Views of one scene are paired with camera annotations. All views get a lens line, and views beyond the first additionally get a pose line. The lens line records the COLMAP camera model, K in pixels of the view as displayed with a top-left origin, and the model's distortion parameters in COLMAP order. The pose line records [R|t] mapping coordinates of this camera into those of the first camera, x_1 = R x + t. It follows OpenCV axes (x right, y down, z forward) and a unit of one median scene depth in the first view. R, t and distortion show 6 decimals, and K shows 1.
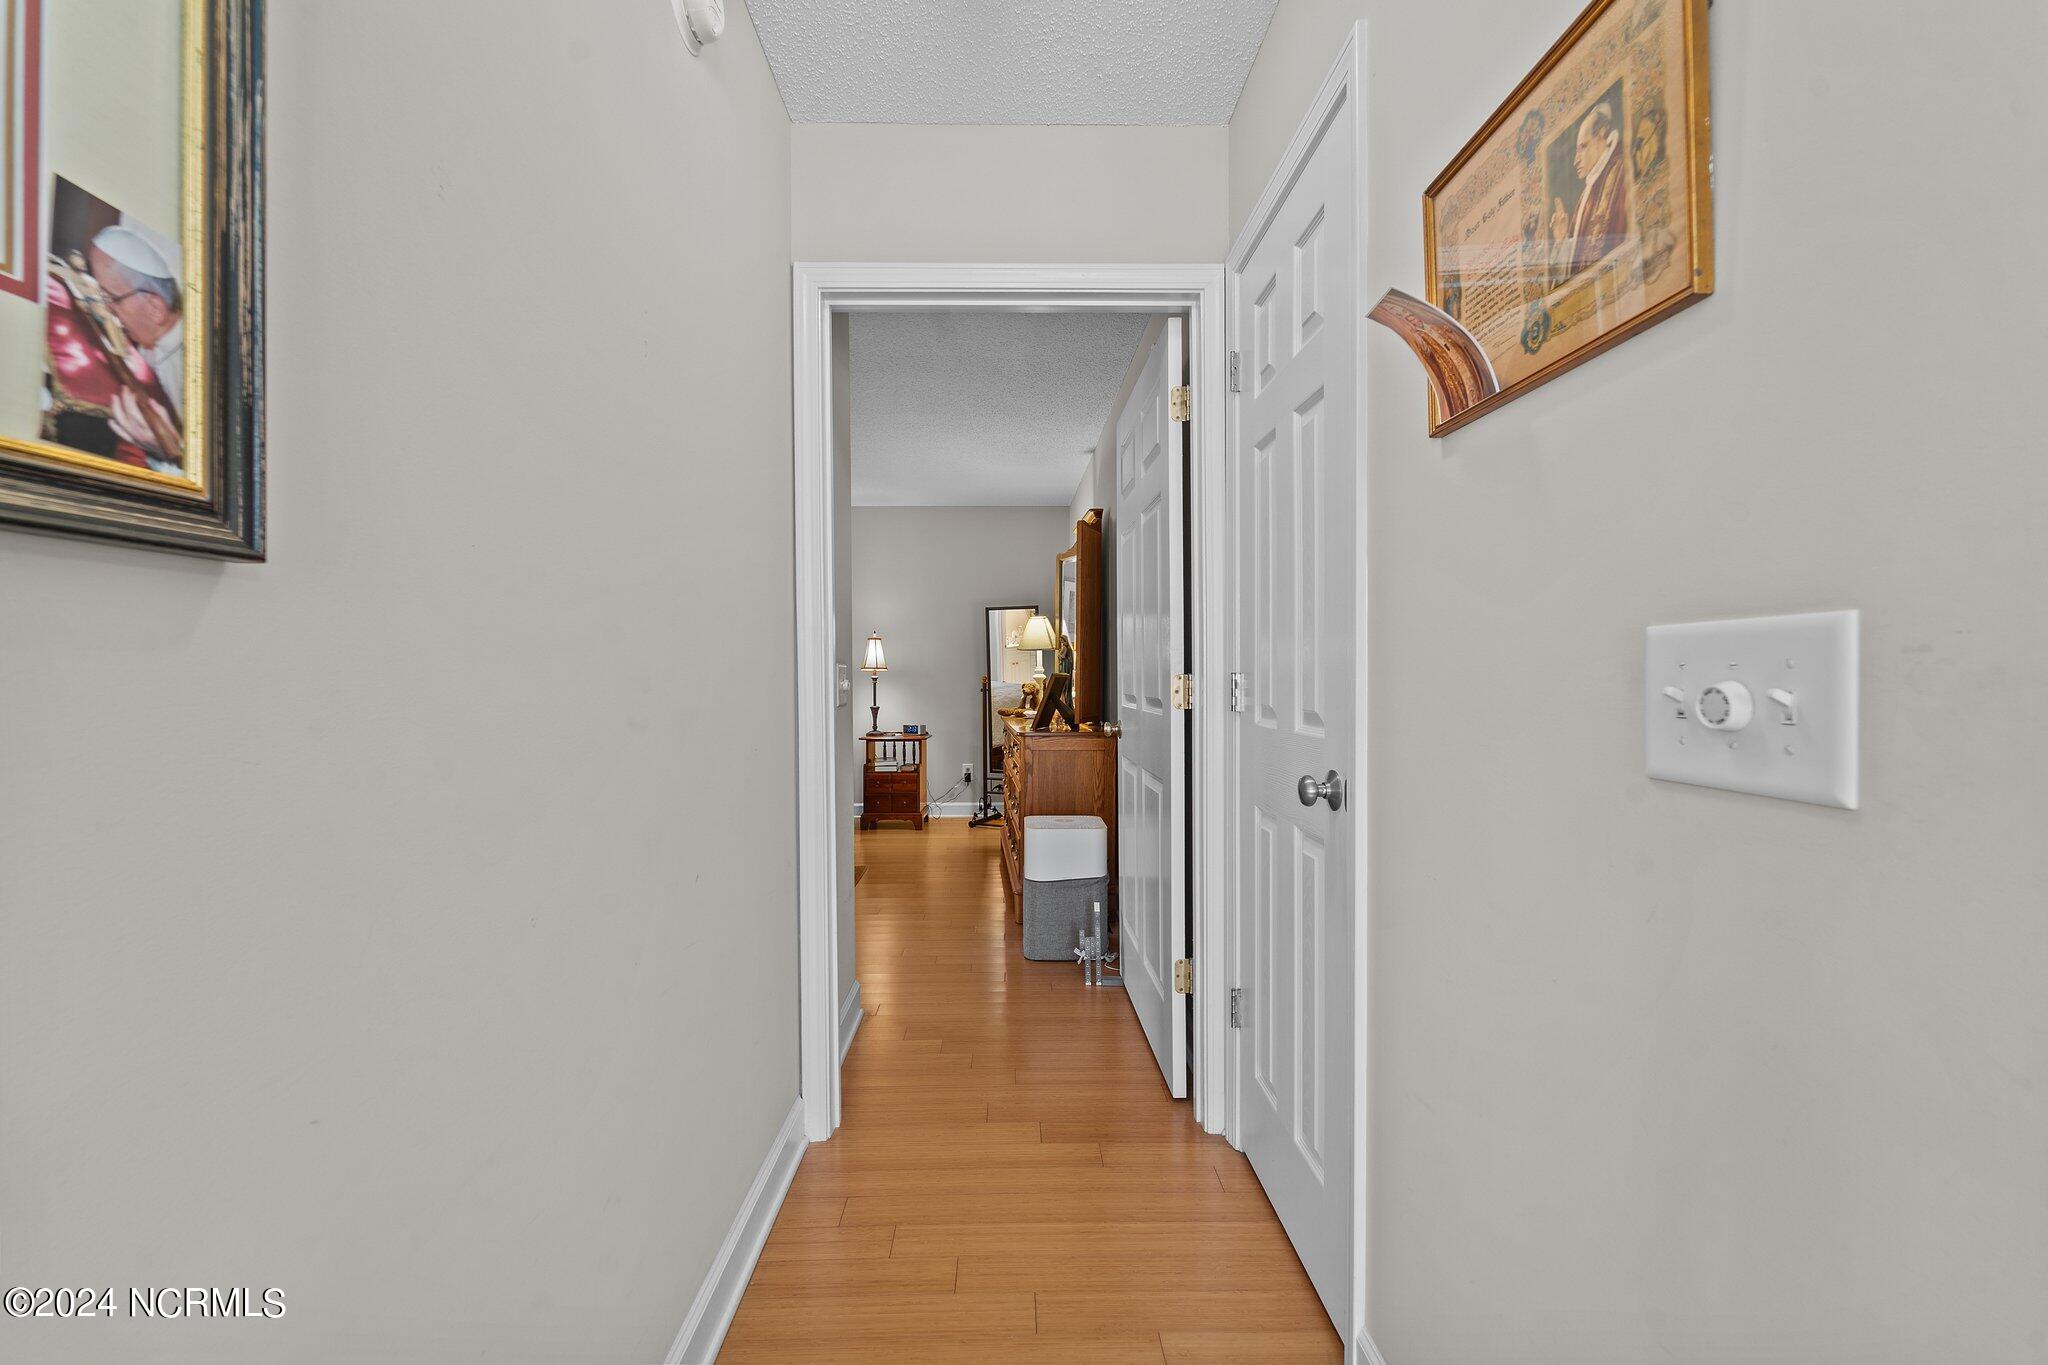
lens RADIAL K [[836.7, 0, 1021.5], [0, 836.7, 678.4], [0, 0, 1]] dist [0.001059, -0.002055]
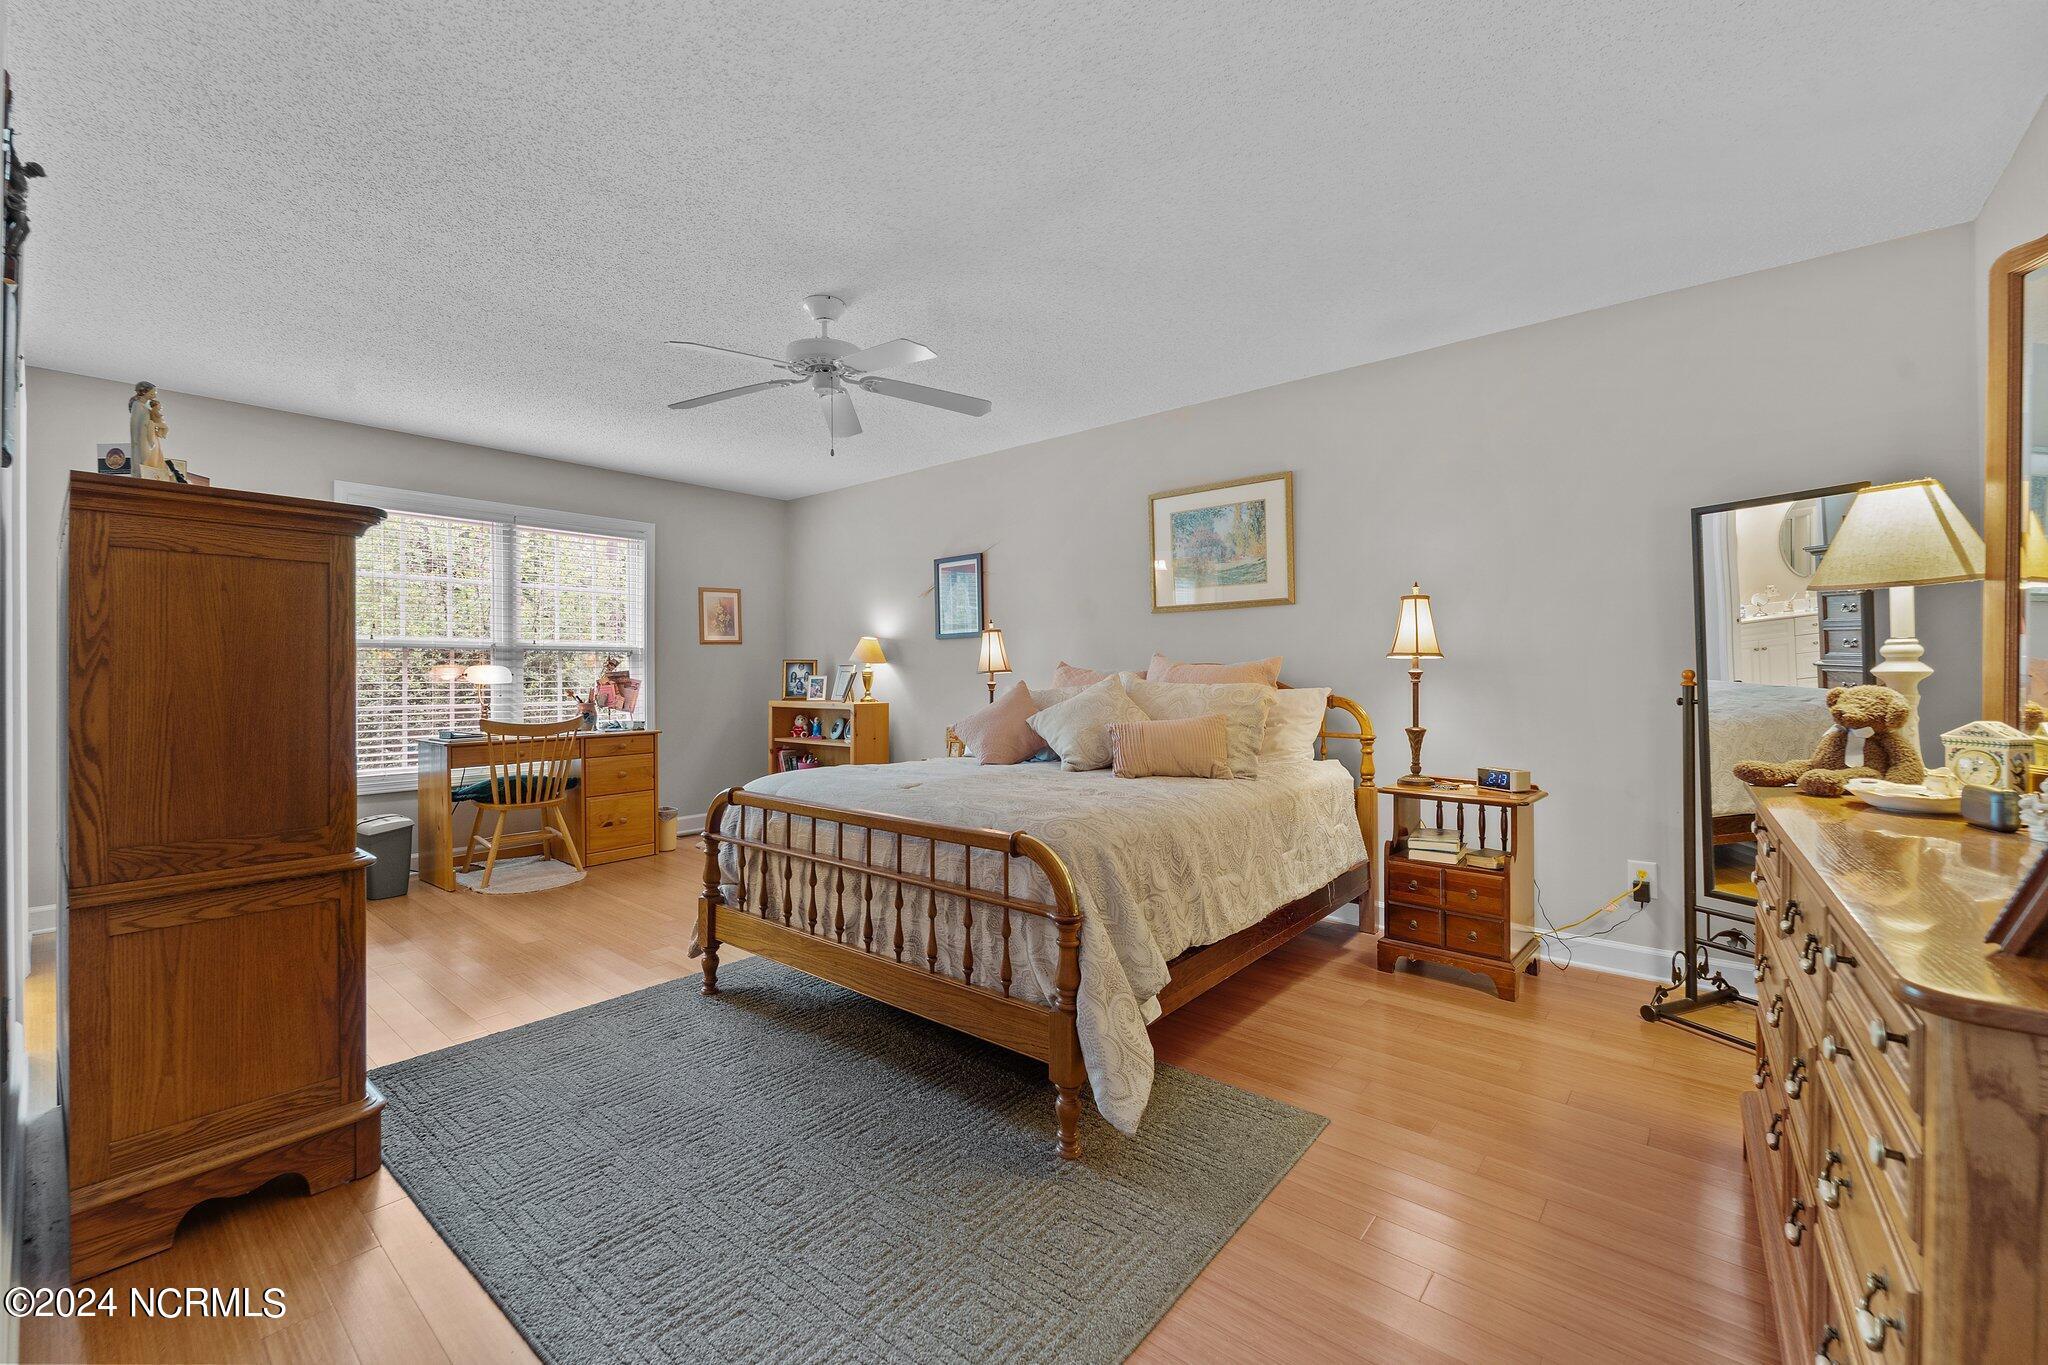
lens RADIAL K [[836.7, 0, 1018.1], [0, 836.7, 674.6], [0, 0, 1]] dist [0.001059, -0.002055]
pose [[0.748544, 0.001547, -0.663084, -0.017155], [-0.000267, 0.999998, 0.002031, -0.000883], [0.663085, -0.001343, 0.748543, 0.447688]]
